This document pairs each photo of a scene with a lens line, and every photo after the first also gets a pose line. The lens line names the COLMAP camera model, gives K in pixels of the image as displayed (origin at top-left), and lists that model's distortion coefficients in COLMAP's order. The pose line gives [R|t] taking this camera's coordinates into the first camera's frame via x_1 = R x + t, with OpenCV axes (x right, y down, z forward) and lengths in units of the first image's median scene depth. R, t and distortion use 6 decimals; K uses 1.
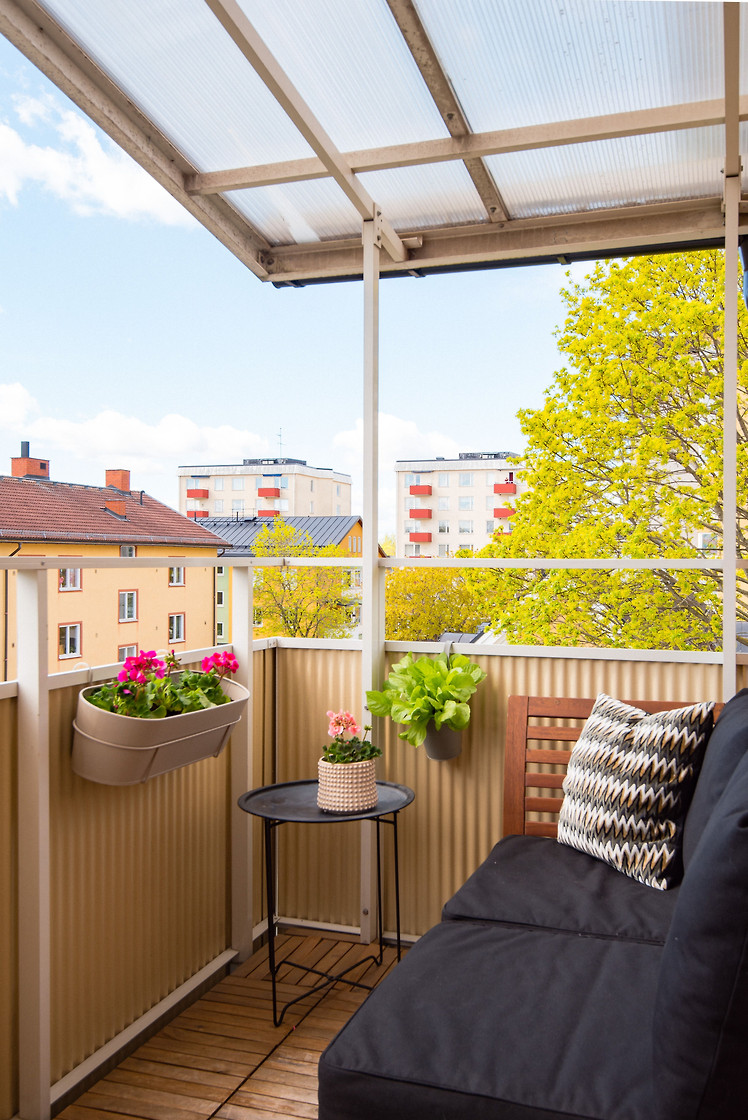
lens RADIAL K [[1011.1, 0, 374.0], [0, 1011.1, 560.0], [0, 0, 1]] dist [0.041104, -0.004415]
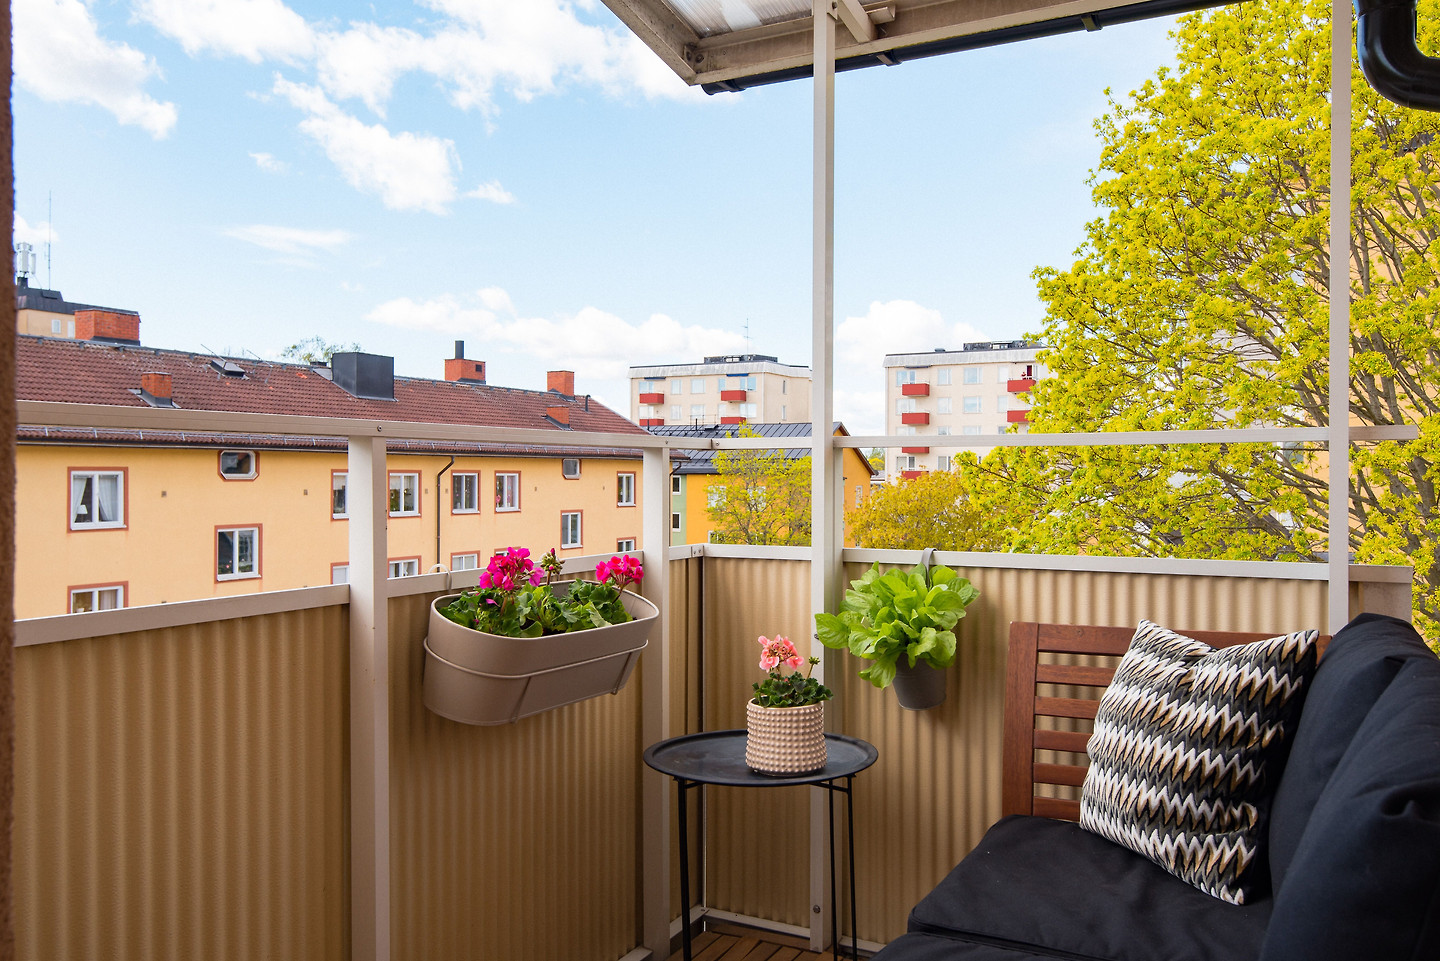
lens RADIAL K [[1136.0, 0, 720.0], [0, 1136.0, 480.5], [0, 0, 1]] dist [0.024019, -0.005492]
pose [[0.990498, 0.003729, -0.137474, 0.038275], [-0.005851, 0.999870, -0.015034, 0.045848], [0.137400, 0.015695, 0.990391, 0.162031]]
